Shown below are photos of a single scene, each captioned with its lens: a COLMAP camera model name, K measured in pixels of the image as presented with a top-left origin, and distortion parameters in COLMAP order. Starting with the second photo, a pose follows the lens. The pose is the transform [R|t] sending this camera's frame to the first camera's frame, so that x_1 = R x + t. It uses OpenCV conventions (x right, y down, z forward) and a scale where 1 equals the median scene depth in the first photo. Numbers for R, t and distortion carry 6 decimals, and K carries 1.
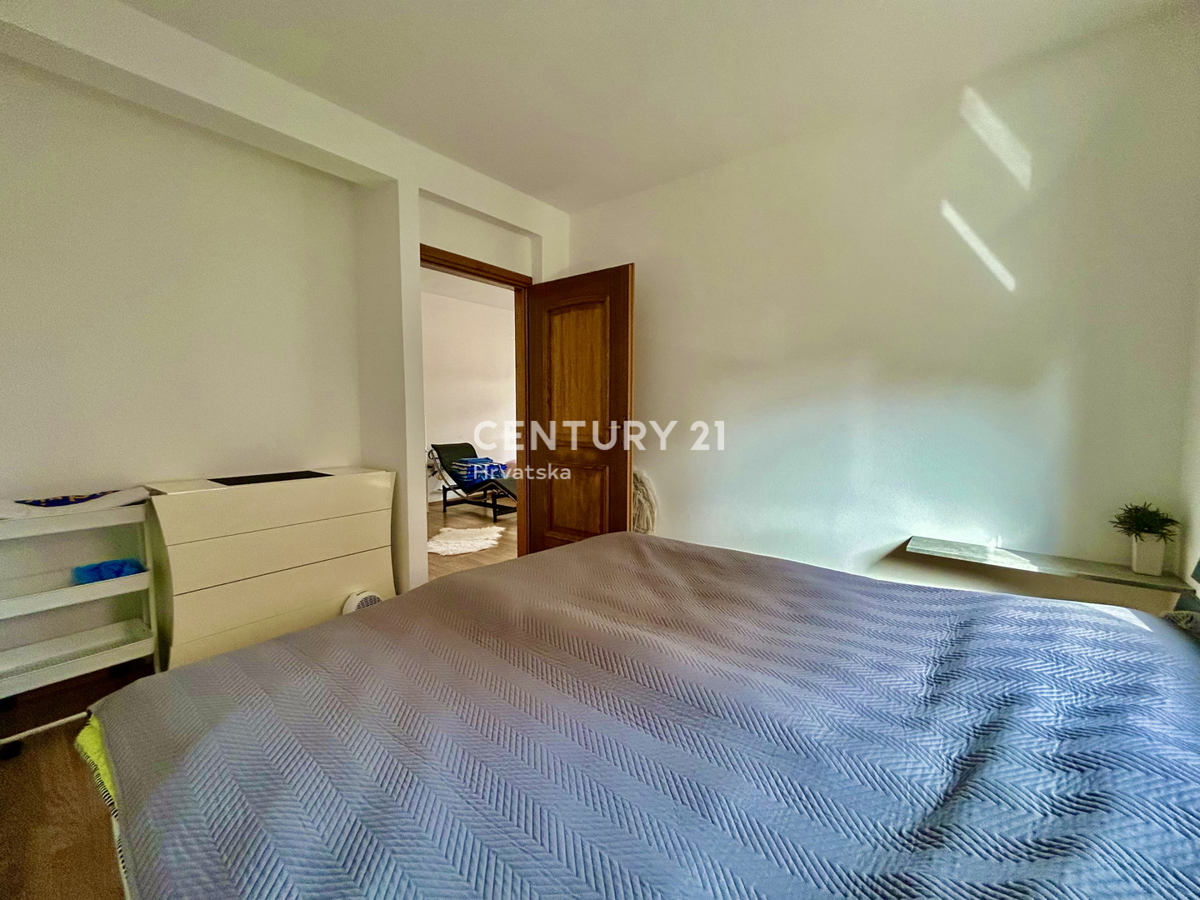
lens RADIAL K [[486.0, 0, 600.0], [0, 486.0, 450.0], [0, 0, 1]] dist [-0.001700, 0.000047]
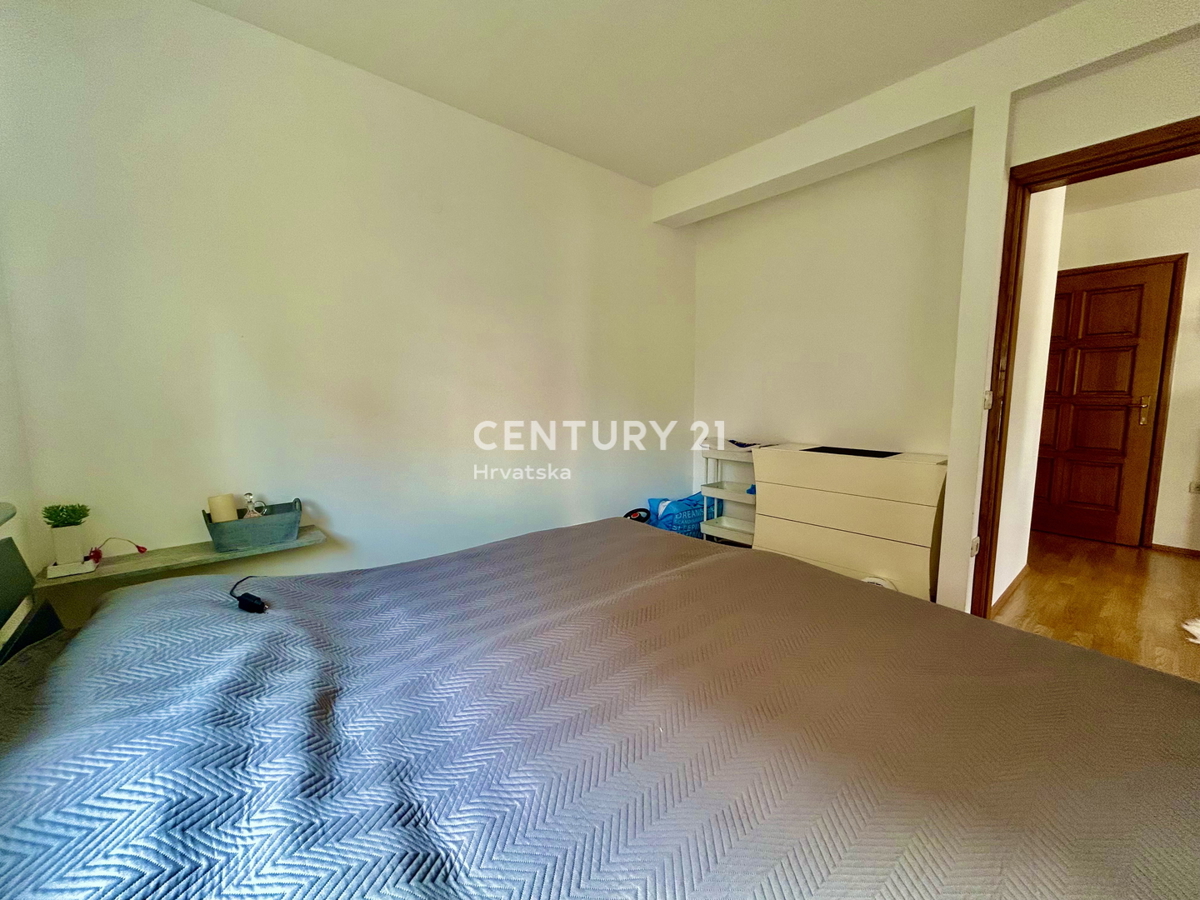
lens RADIAL K [[486.0, 0, 600.0], [0, 486.0, 450.0], [0, 0, 1]] dist [-0.001700, 0.000047]
pose [[-0.178705, 0.116063, -0.977033, 0.547706], [-0.074269, 0.988594, 0.131020, -0.052763], [0.981096, 0.095977, -0.168047, 0.581376]]
